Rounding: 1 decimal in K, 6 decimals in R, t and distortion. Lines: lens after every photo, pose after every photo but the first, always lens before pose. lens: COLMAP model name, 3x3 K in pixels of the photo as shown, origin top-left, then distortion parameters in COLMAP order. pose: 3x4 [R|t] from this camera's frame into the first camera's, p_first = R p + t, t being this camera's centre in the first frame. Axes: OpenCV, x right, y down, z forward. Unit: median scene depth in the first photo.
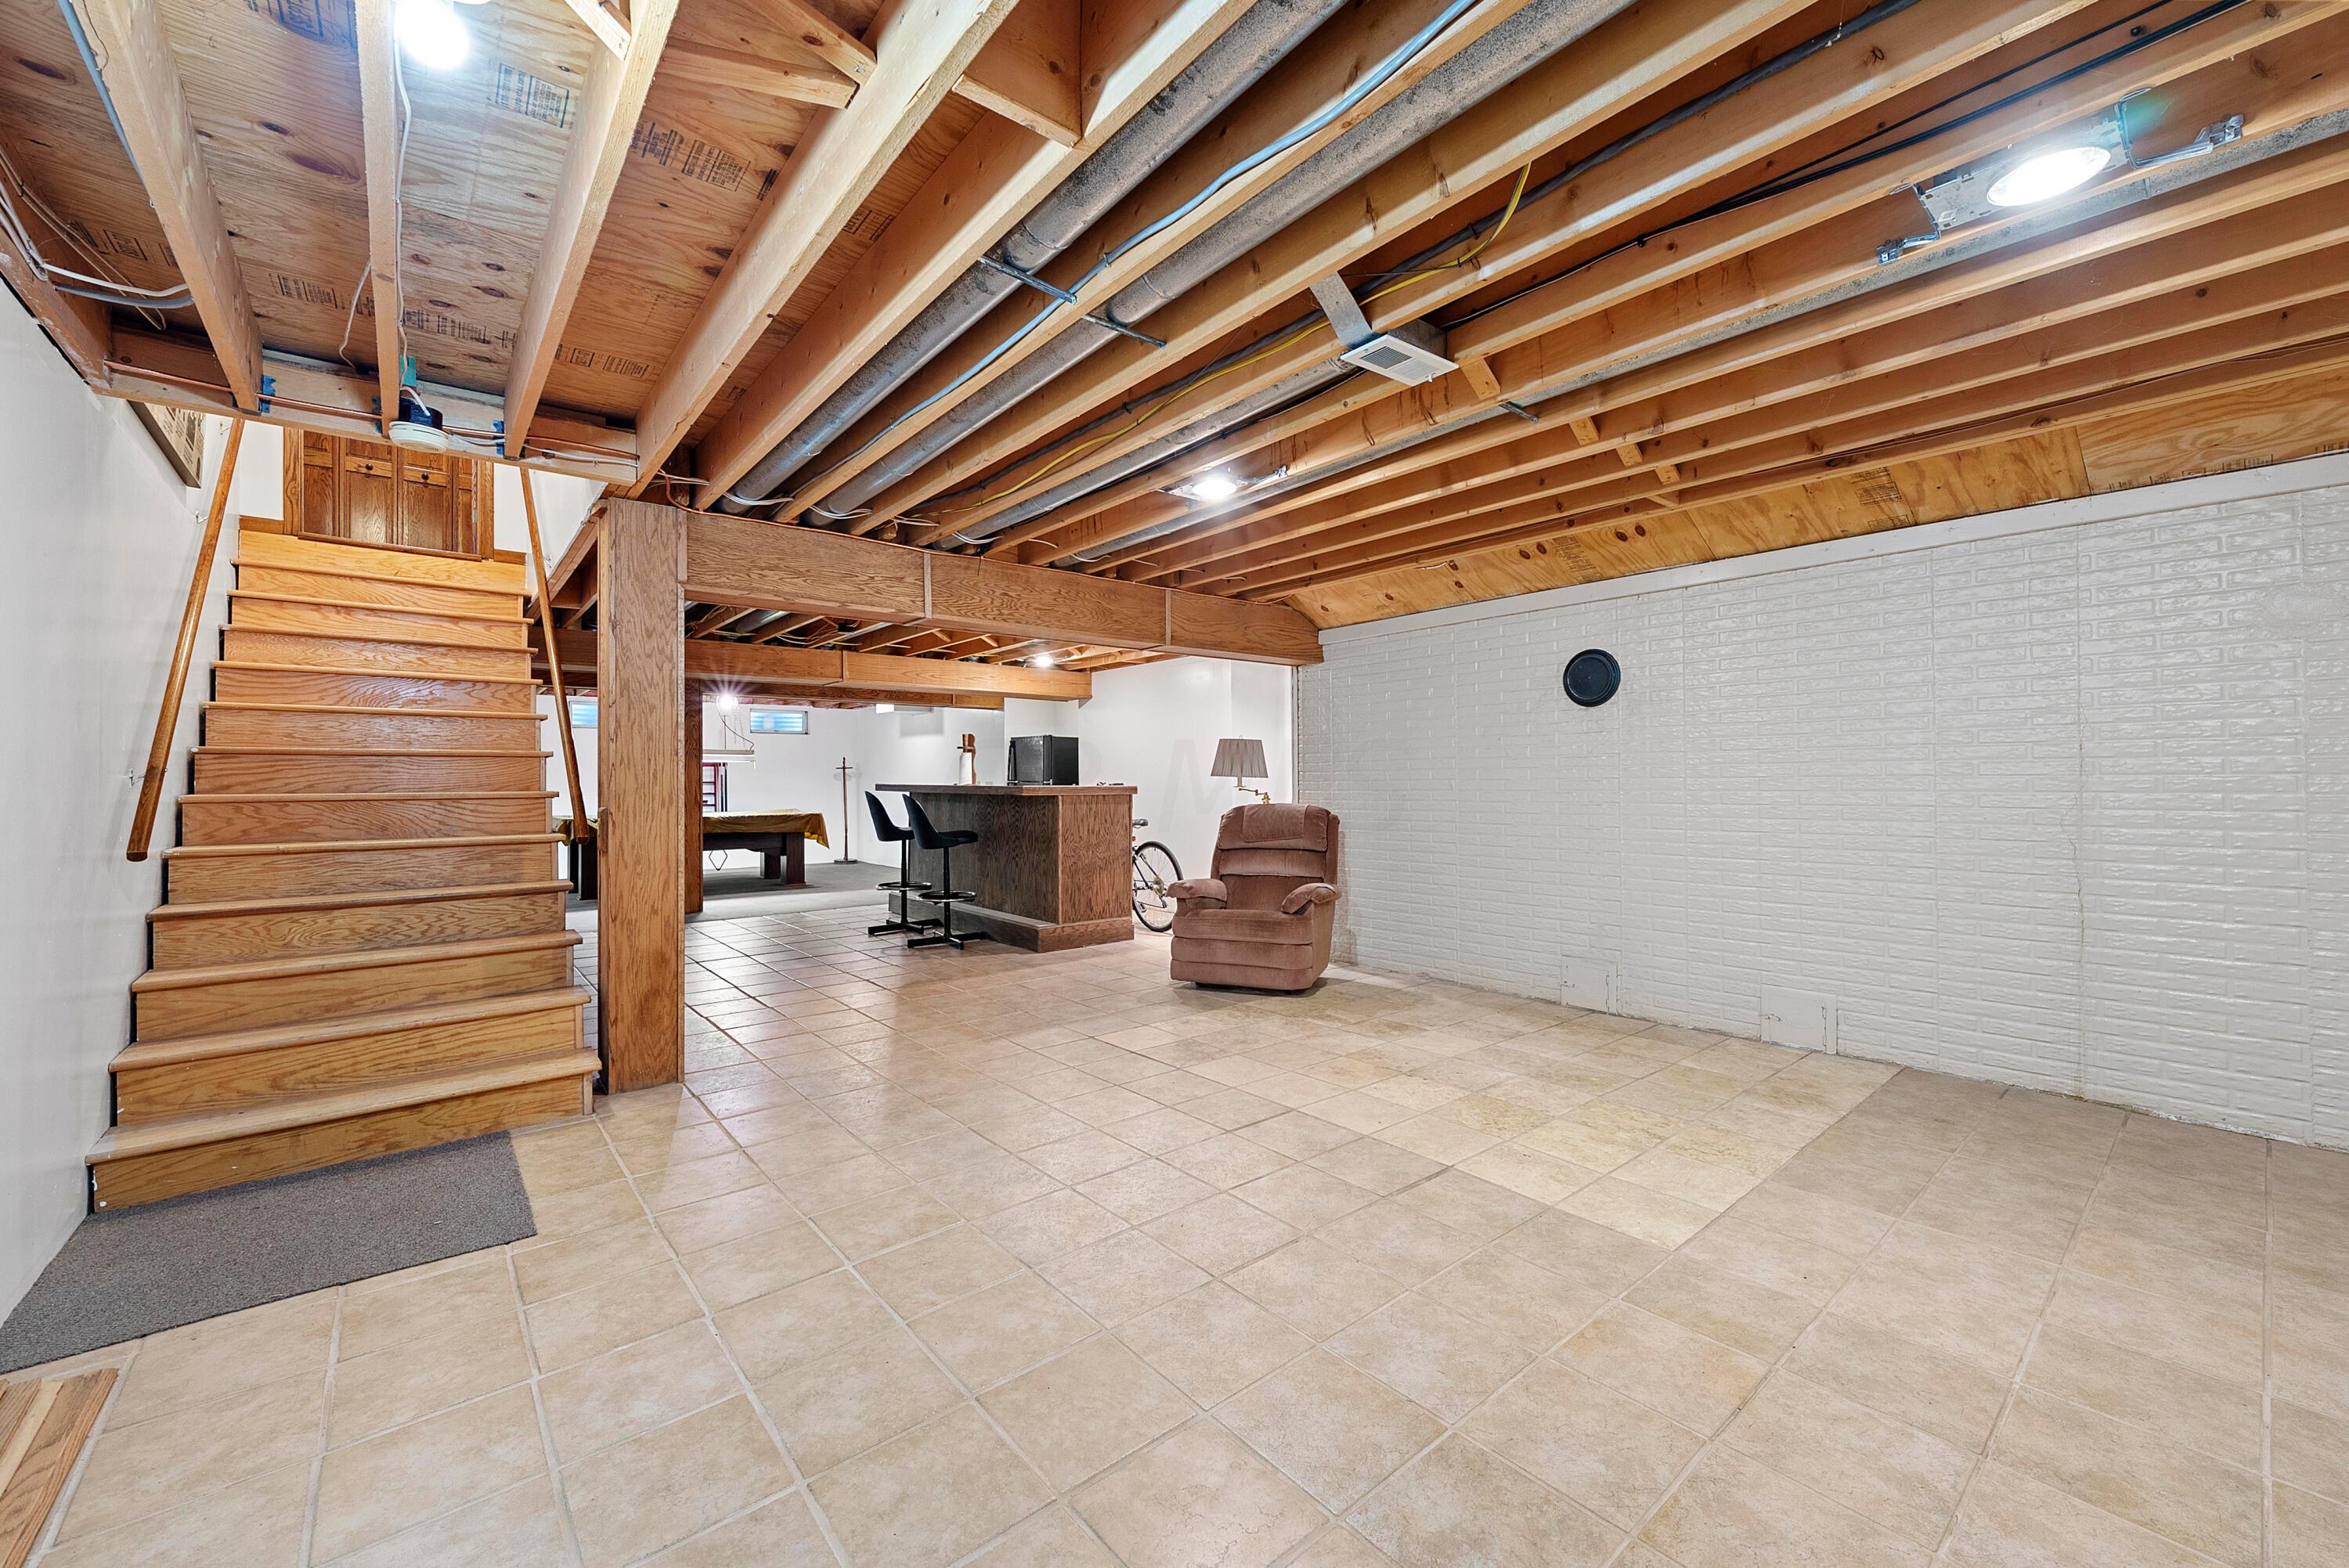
lens RADIAL K [[921.3, 0, 1172.8], [0, 921.3, 781.7], [0, 0, 1]] dist [0.001986, -0.000001]
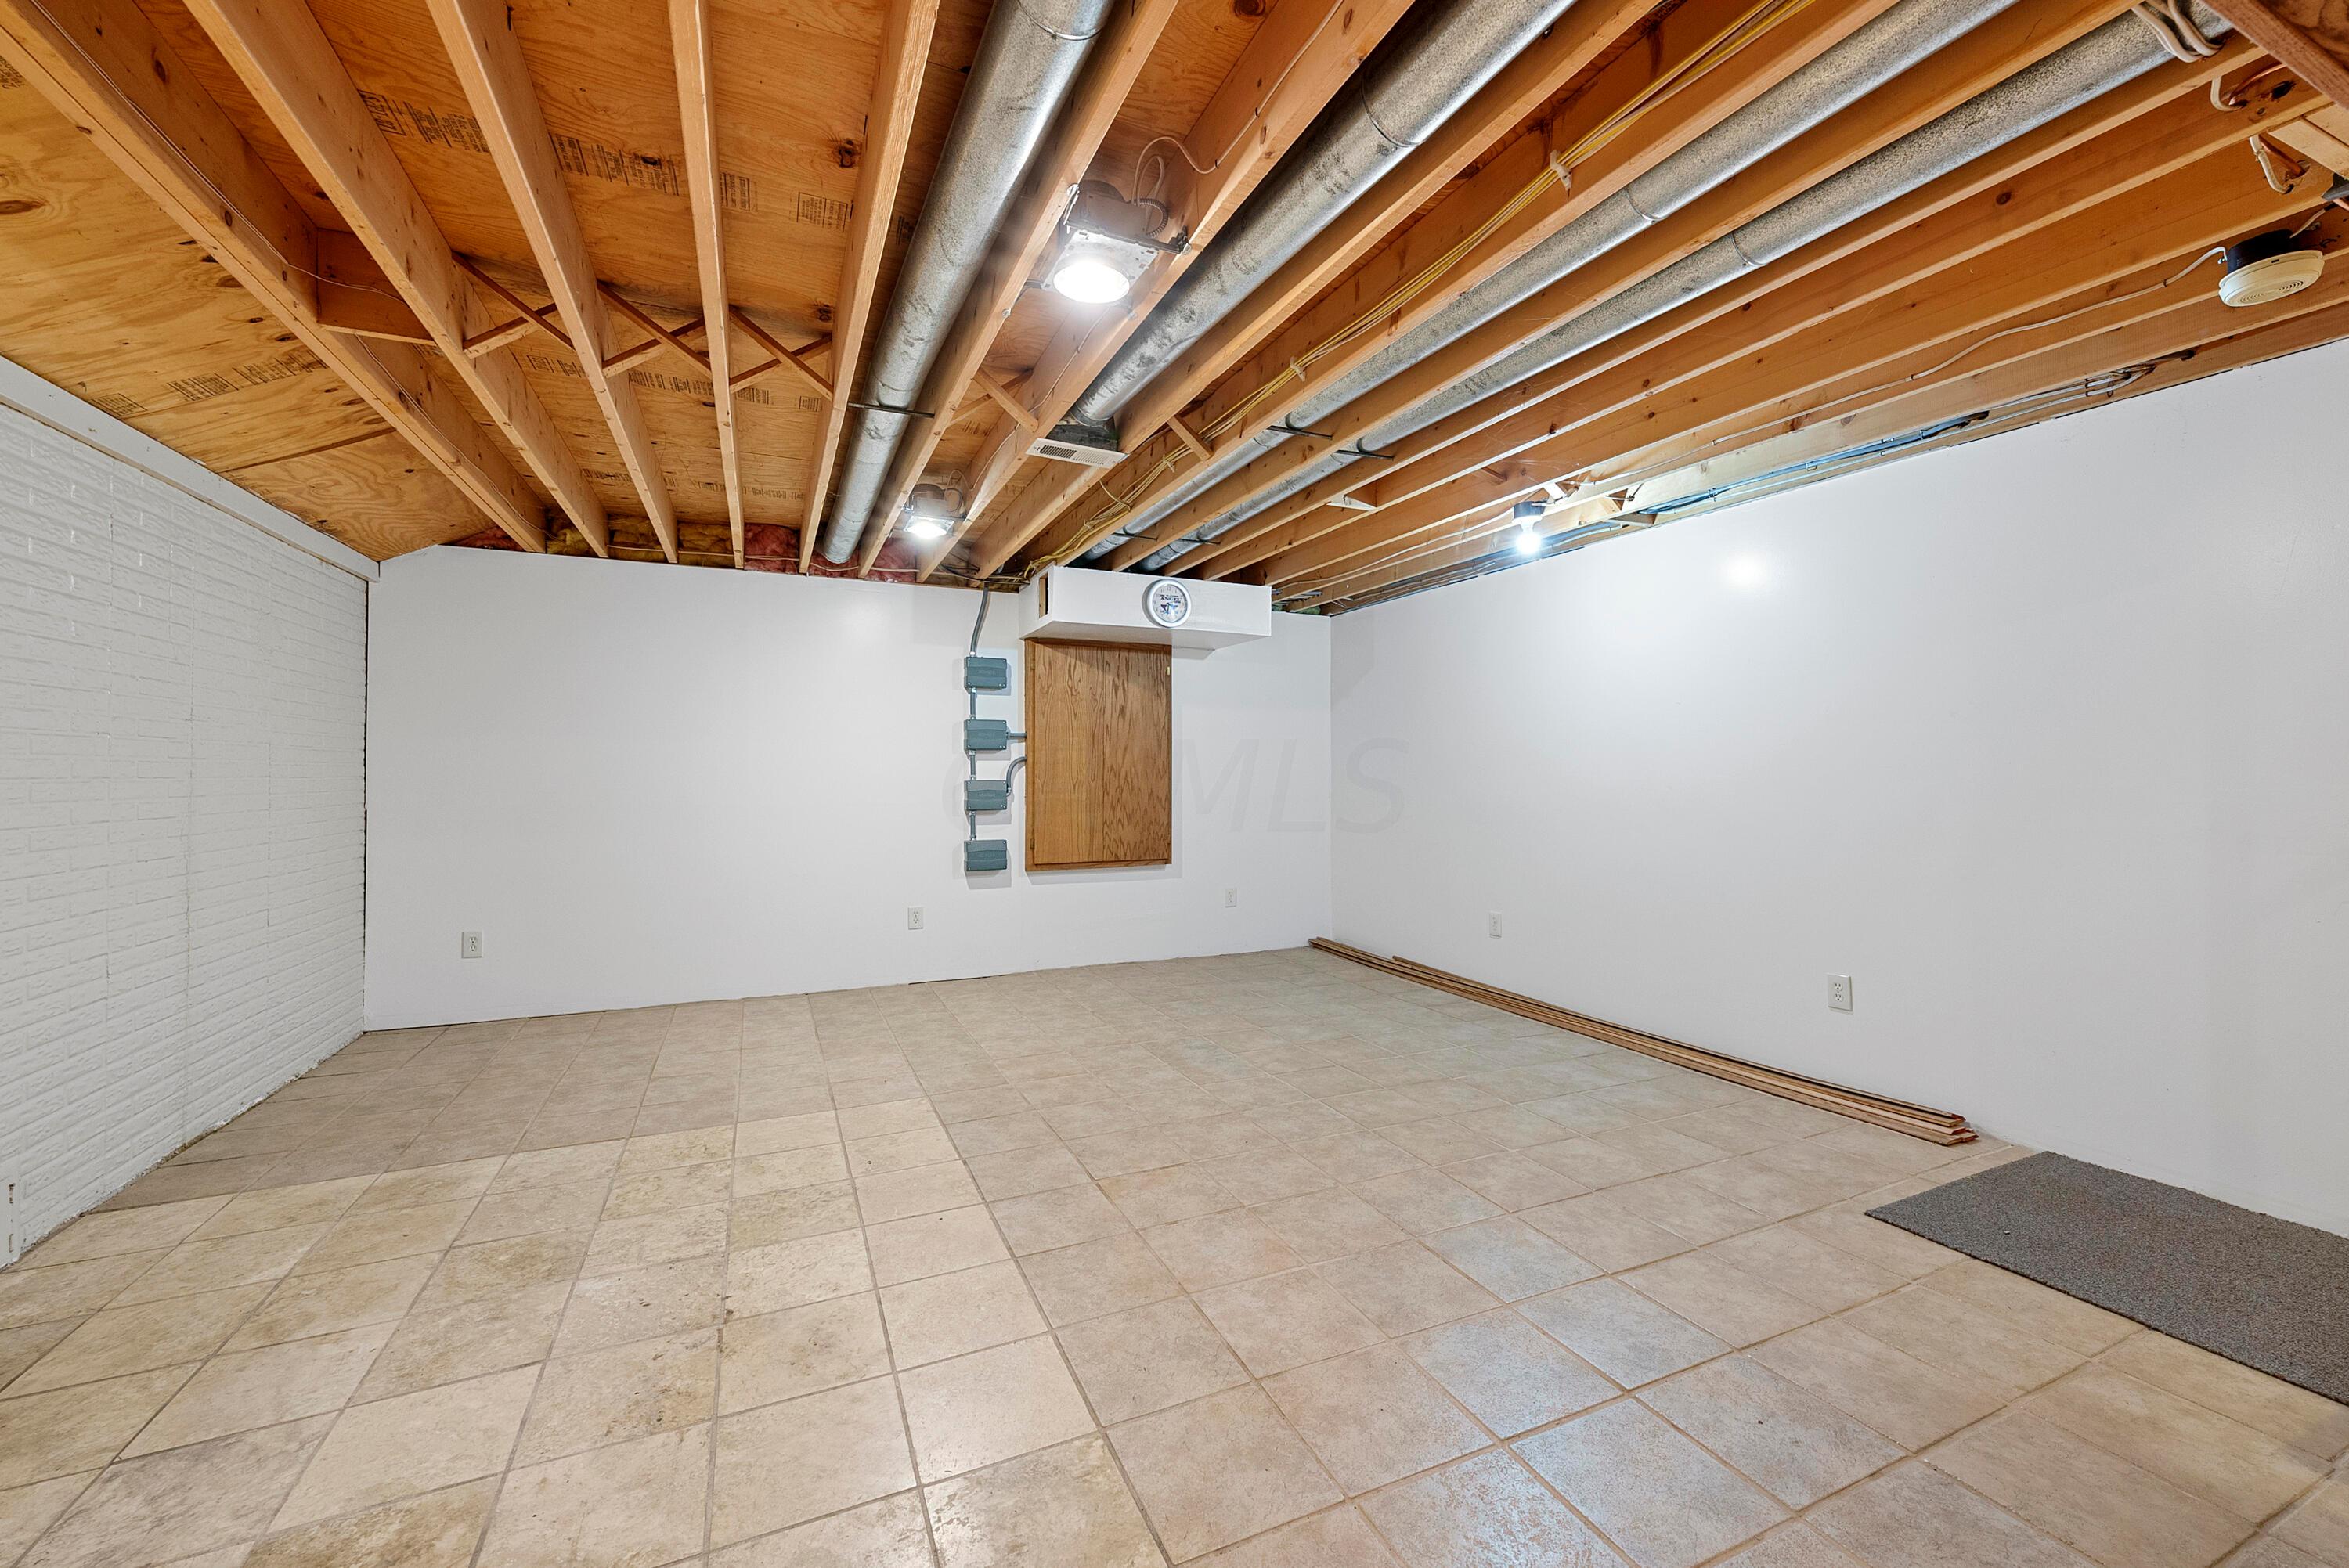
lens RADIAL K [[921.3, 0, 1174.1], [0, 921.3, 777.9], [0, 0, 1]] dist [0.001986, -0.000001]
pose [[-0.963141, 0.006982, 0.268908, -0.190499], [0.008528, 0.999953, 0.004582, -0.004803], [-0.268863, 0.006707, -0.963155, 1.817761]]
